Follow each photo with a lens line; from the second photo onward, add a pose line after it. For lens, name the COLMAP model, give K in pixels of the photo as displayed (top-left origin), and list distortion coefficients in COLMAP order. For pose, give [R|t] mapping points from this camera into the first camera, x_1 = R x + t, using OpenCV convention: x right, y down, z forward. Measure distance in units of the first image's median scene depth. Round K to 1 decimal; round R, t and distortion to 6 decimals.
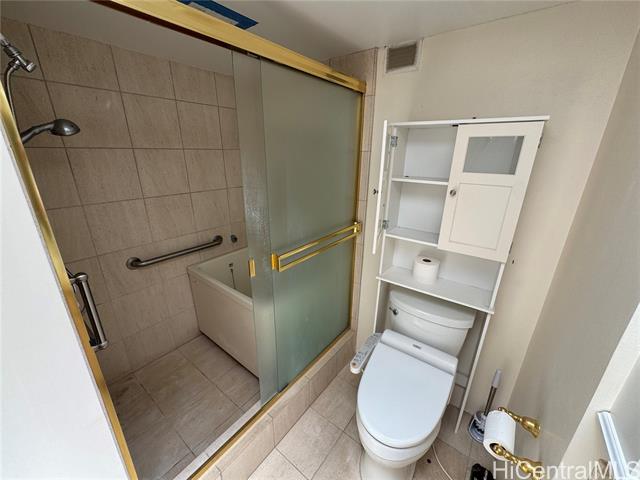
lens RADIAL K [[254.6, 0, 320.0], [0, 254.6, 240.0], [0, 0, 1]] dist [-0.003915, -0.000028]
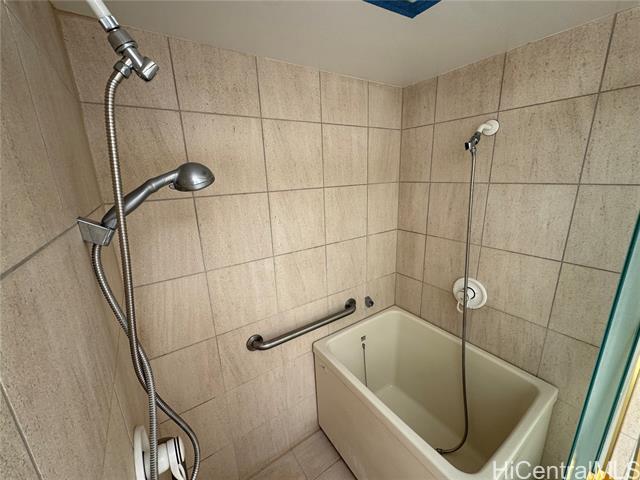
lens RADIAL K [[254.6, 0, 320.0], [0, 254.6, 240.0], [0, 0, 1]] dist [-0.003915, -0.000028]
pose [[0.948367, 0.037019, -0.315006, -0.332872], [-0.060319, 0.996091, -0.064539, -0.170387], [0.311386, 0.080208, 0.946893, 0.336323]]
